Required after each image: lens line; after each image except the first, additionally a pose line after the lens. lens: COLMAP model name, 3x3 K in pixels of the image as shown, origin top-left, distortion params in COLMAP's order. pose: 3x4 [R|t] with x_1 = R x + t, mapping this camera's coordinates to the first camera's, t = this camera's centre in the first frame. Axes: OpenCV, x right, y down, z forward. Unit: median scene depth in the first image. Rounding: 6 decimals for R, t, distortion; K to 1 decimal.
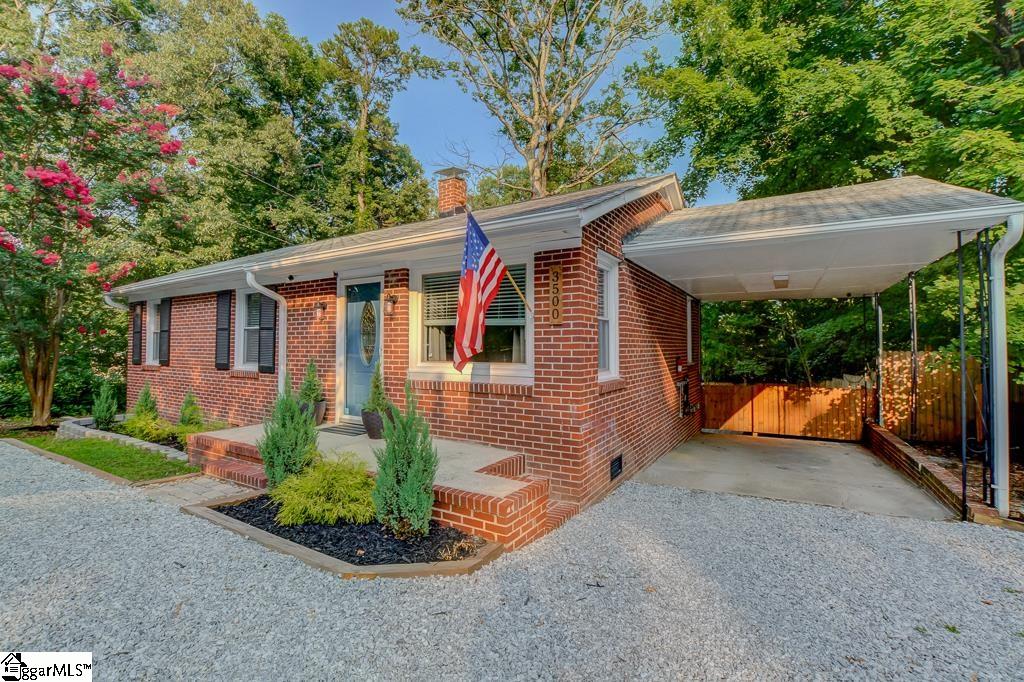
lens RADIAL K [[454.7, 0, 516.4], [0, 454.7, 337.1], [0, 0, 1]] dist [-0.028865, 0.000668]
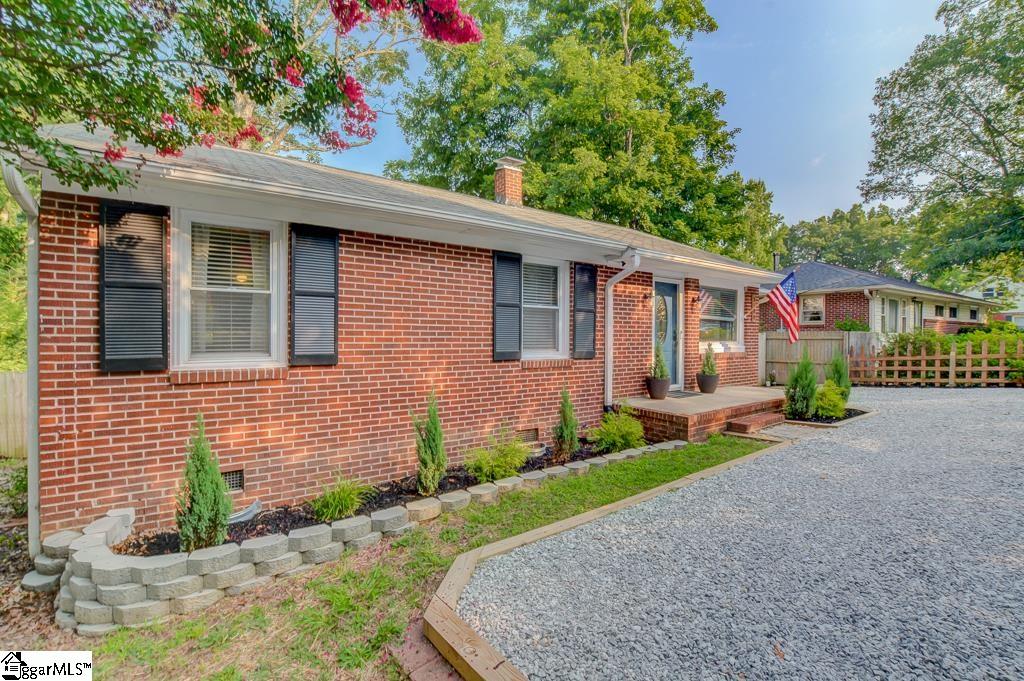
lens RADIAL K [[454.7, 0, 516.4], [0, 454.7, 336.6], [0, 0, 1]] dist [-0.028865, 0.000668]
pose [[0.368962, -0.001752, 0.929443, -1.558782], [-0.025133, 0.999614, 0.011862, 0.028216], [-0.929105, -0.027736, 0.368775, 0.843330]]
